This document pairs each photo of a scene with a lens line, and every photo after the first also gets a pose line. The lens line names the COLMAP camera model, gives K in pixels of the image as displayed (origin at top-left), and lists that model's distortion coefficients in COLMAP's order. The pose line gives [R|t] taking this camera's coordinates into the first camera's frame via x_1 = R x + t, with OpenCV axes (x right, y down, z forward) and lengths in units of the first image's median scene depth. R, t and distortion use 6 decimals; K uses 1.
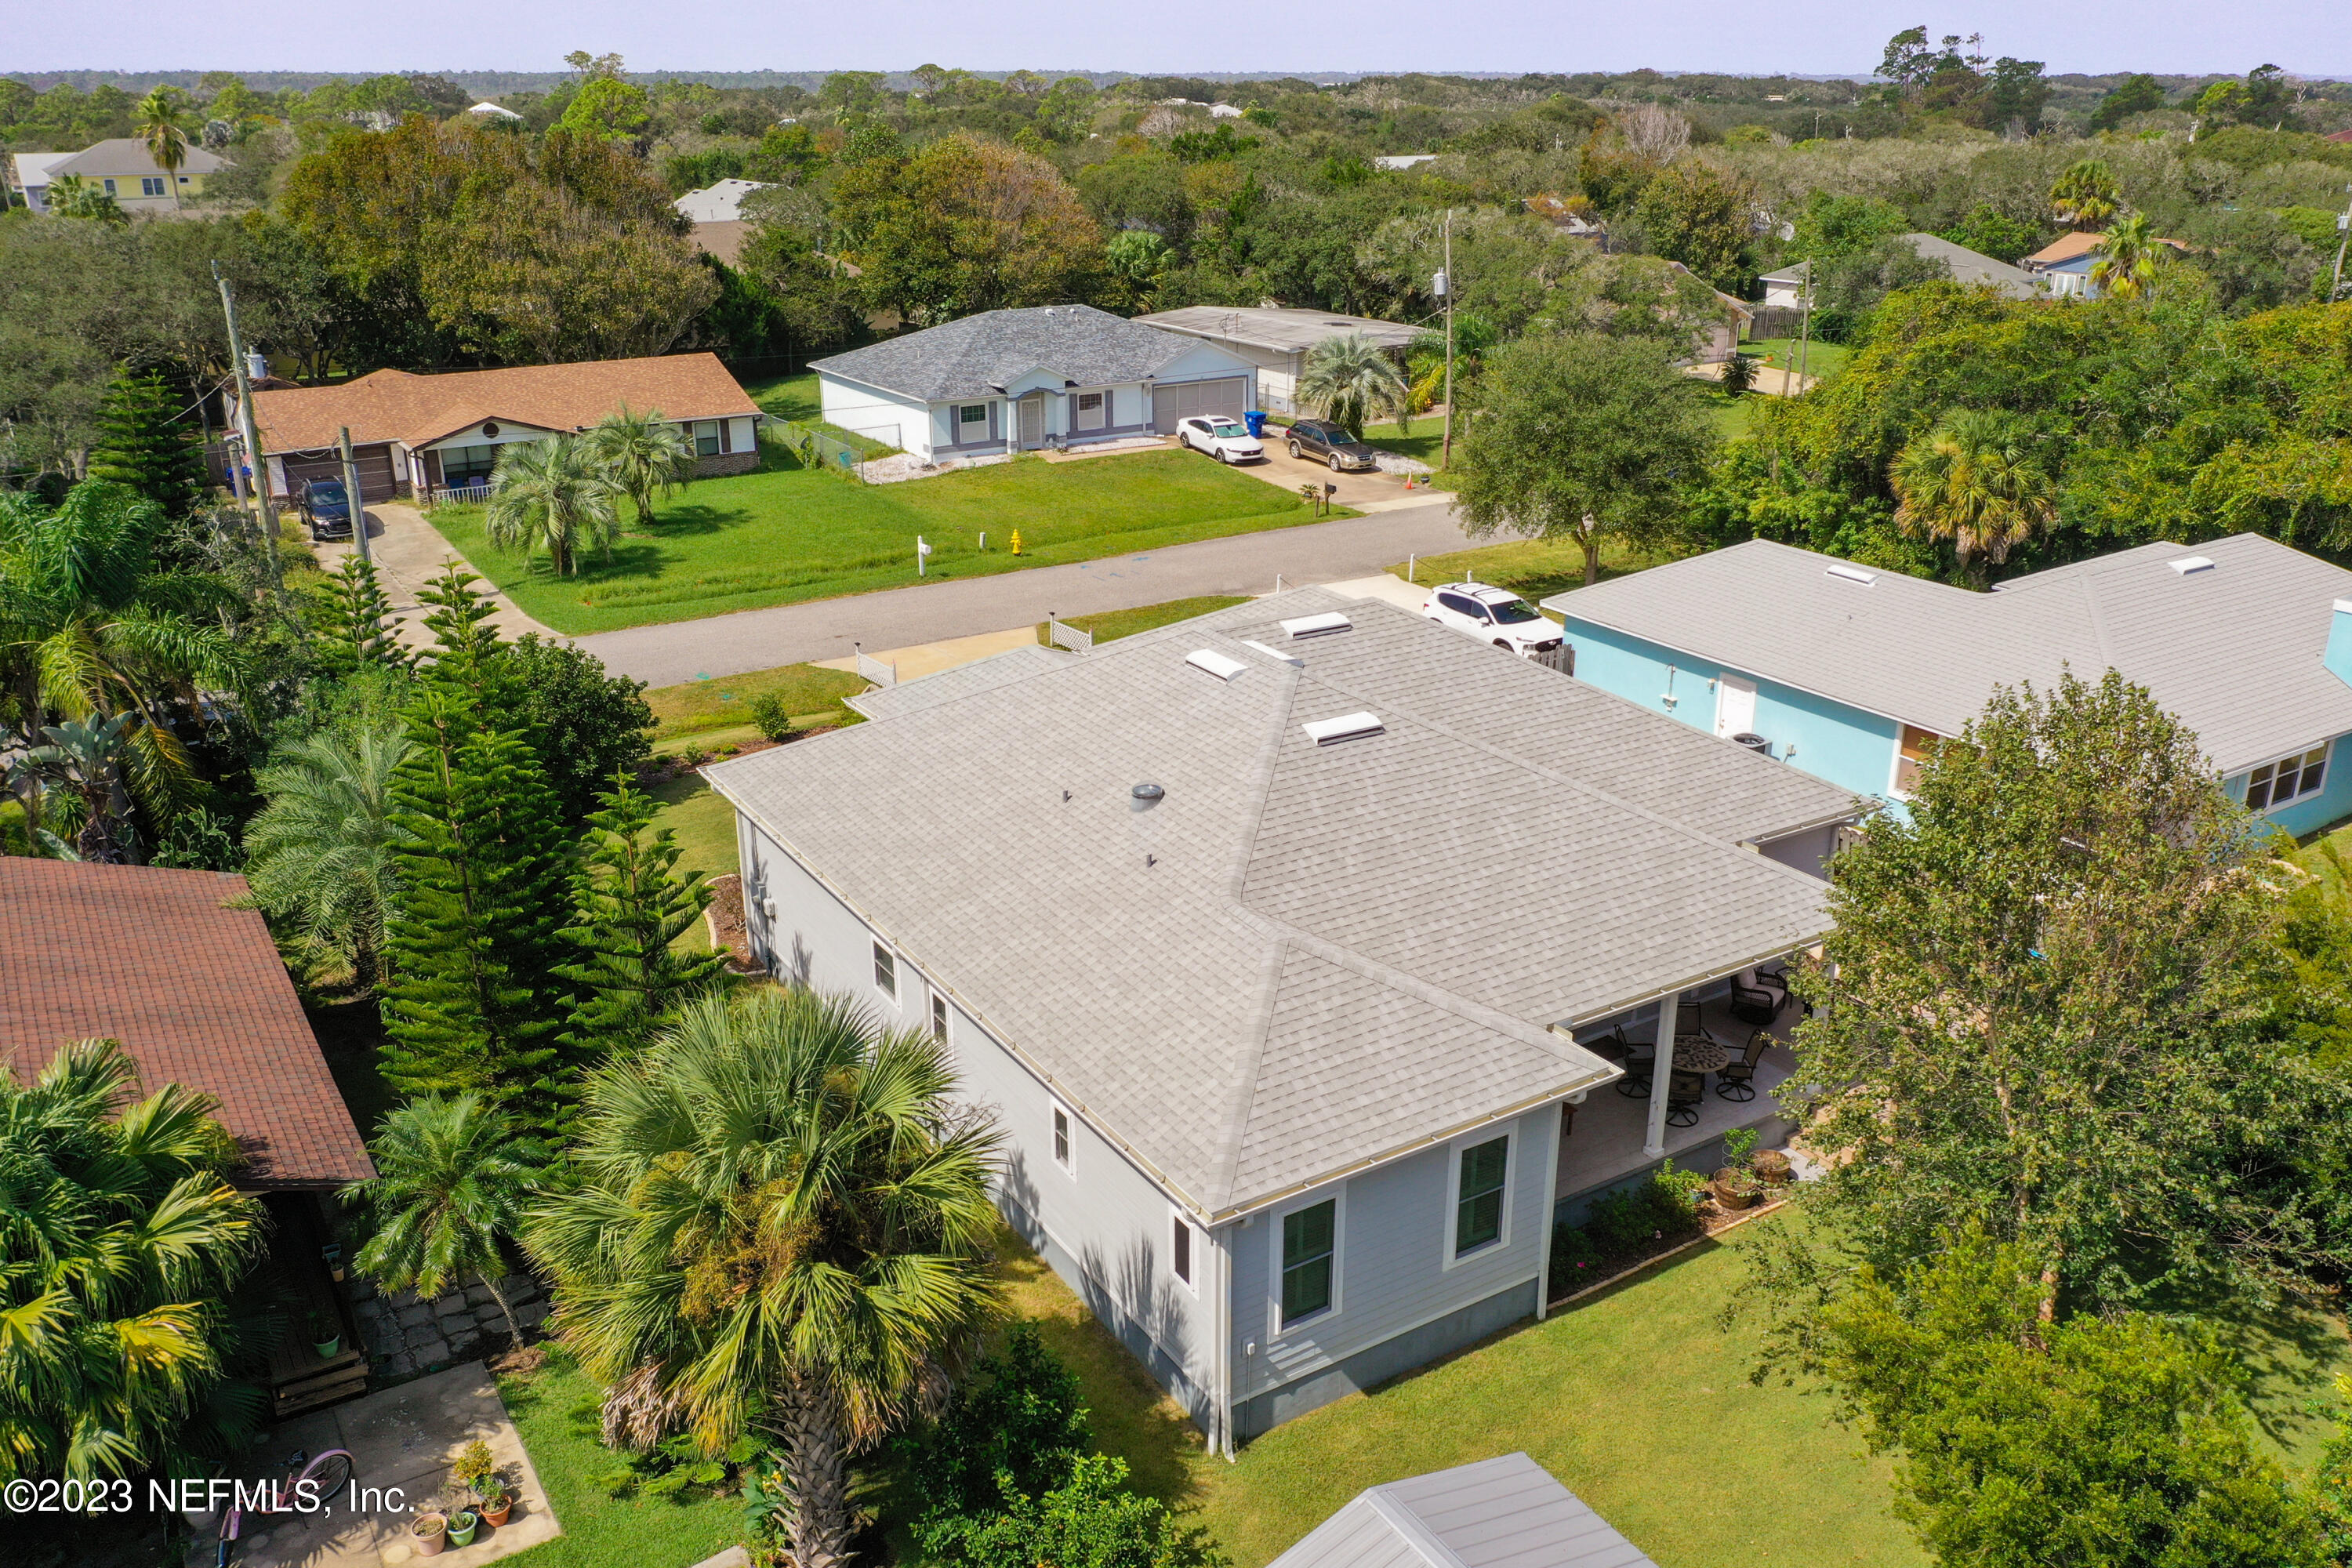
lens RADIAL K [[1865.8, 0, 1176.0], [0, 1865.8, 784.0], [0, 0, 1]] dist [-0.001556, -0.002657]
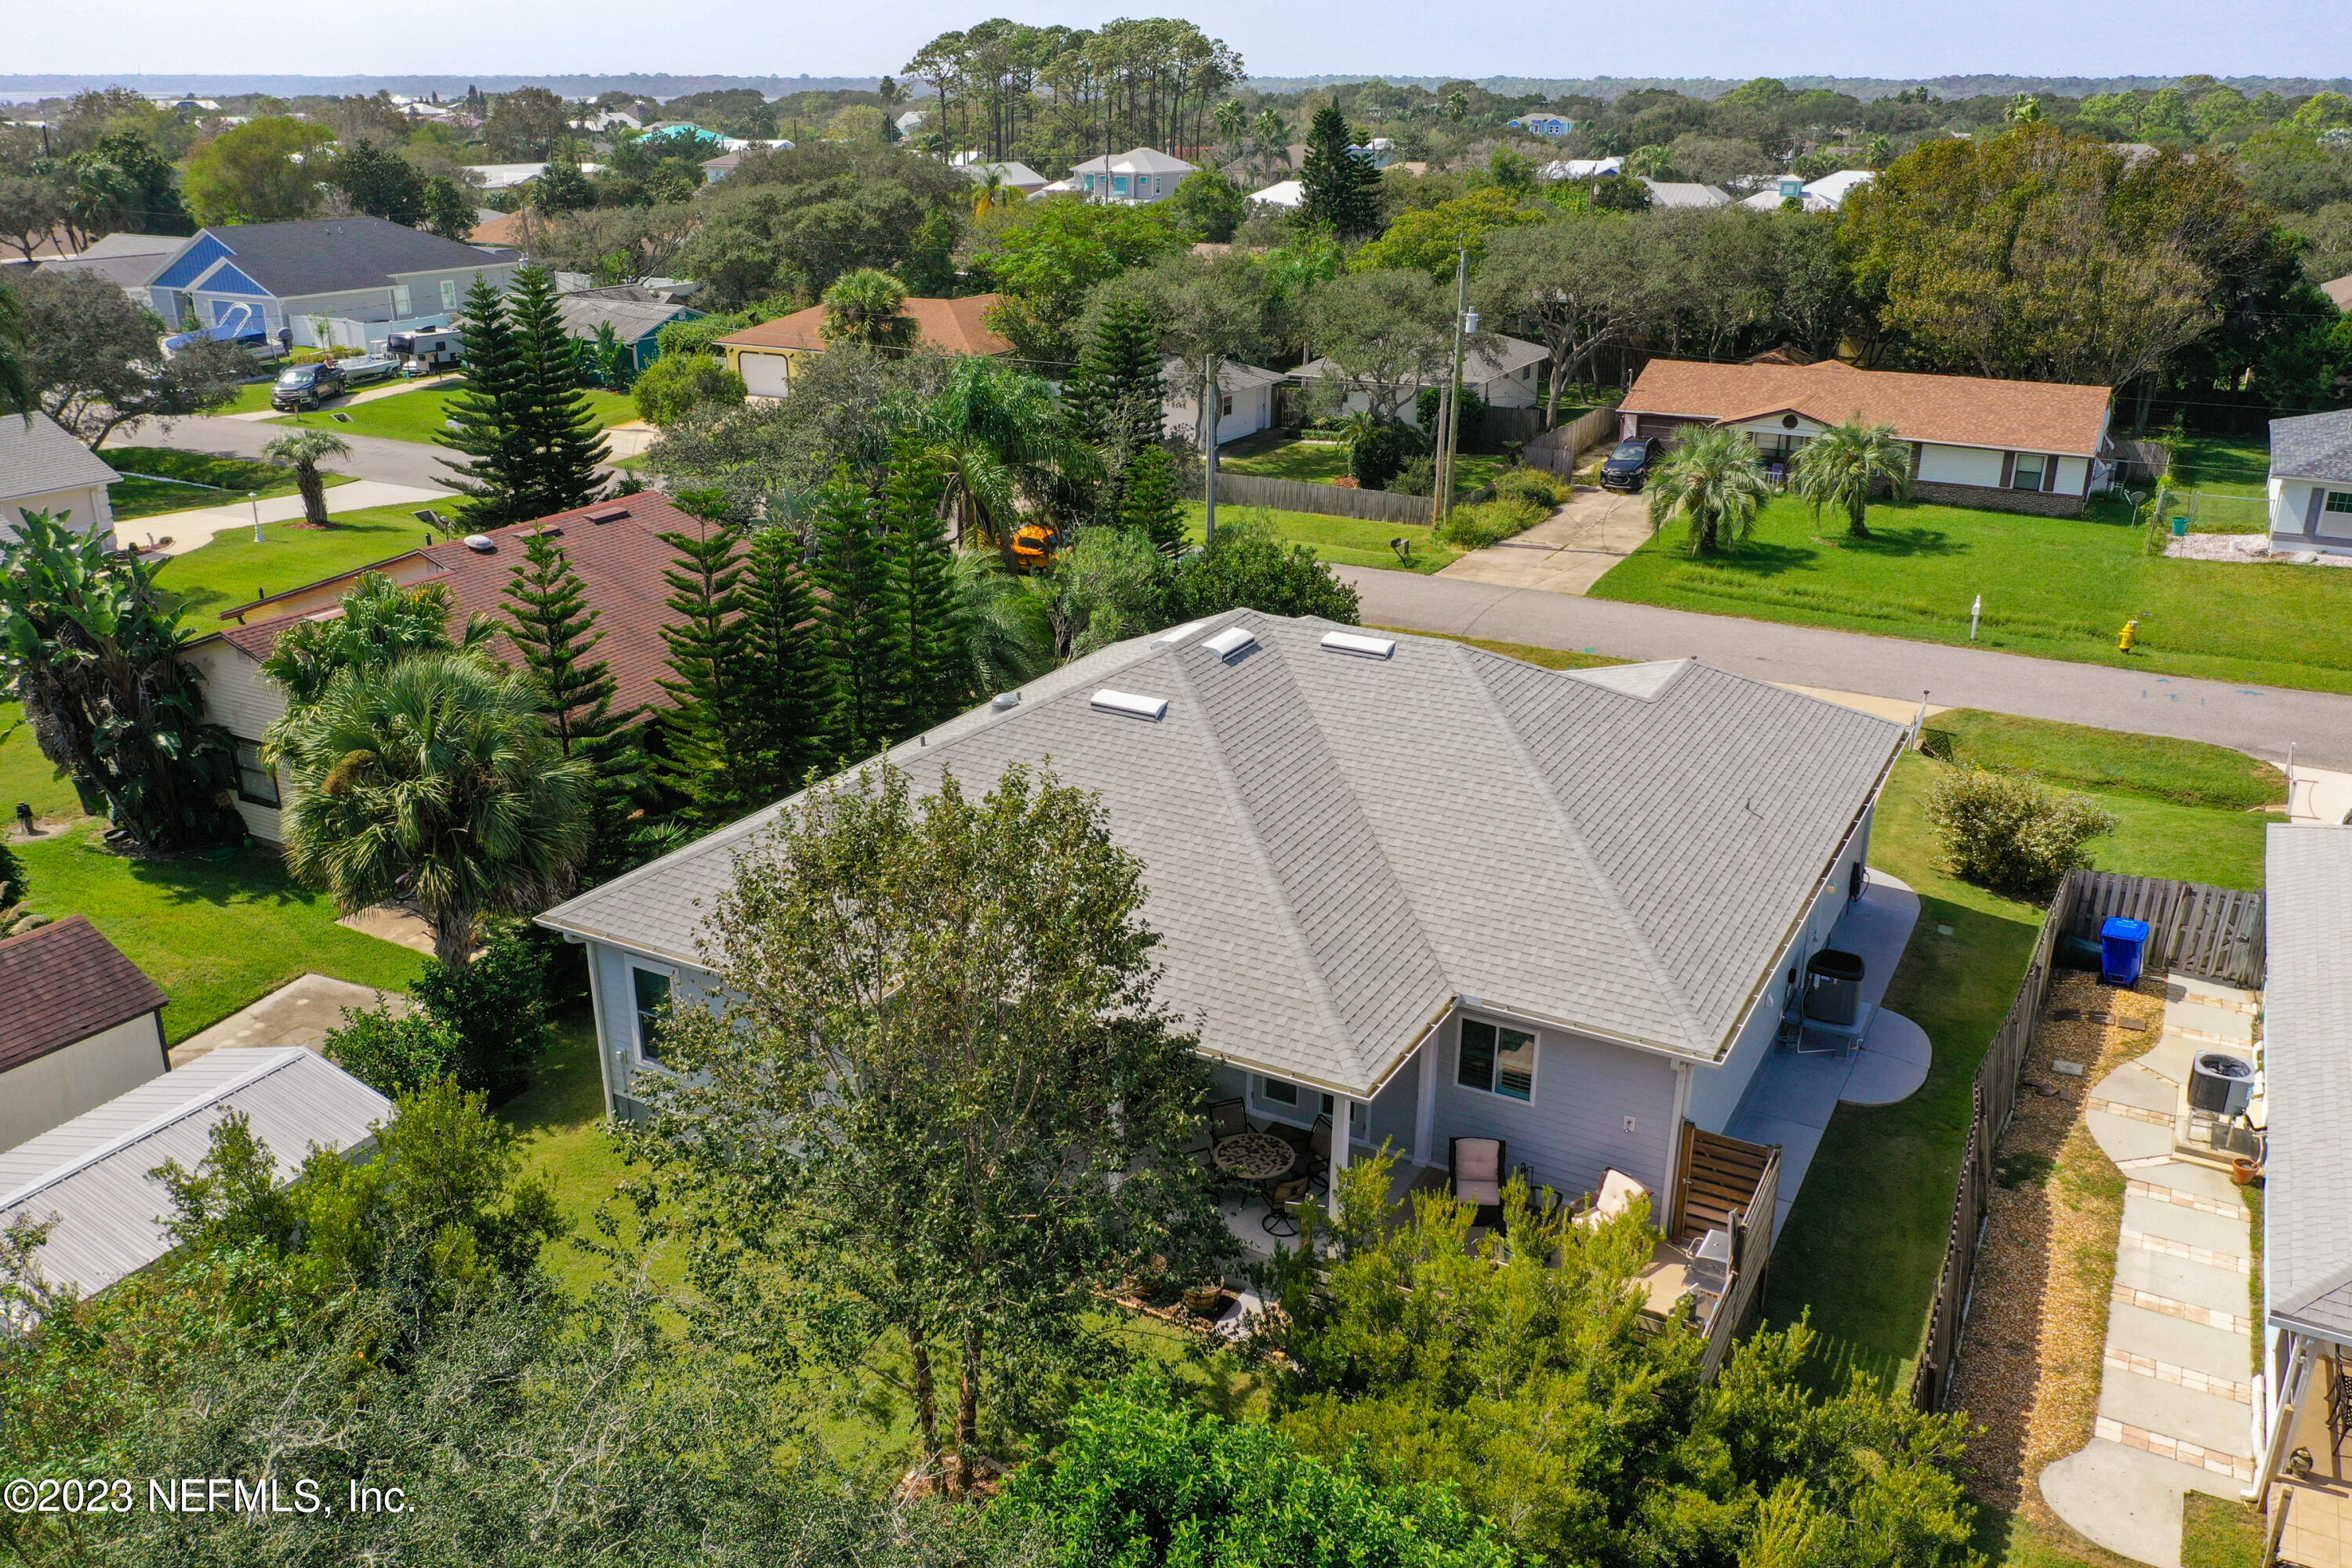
lens RADIAL K [[1865.8, 0, 1176.0], [0, 1865.8, 784.0], [0, 0, 1]] dist [-0.001556, -0.002657]
pose [[0.480178, 0.310821, -0.820256, 0.392653], [-0.312890, 0.934293, 0.170868, -0.070558], [0.819469, 0.174603, 0.545880, 0.178805]]
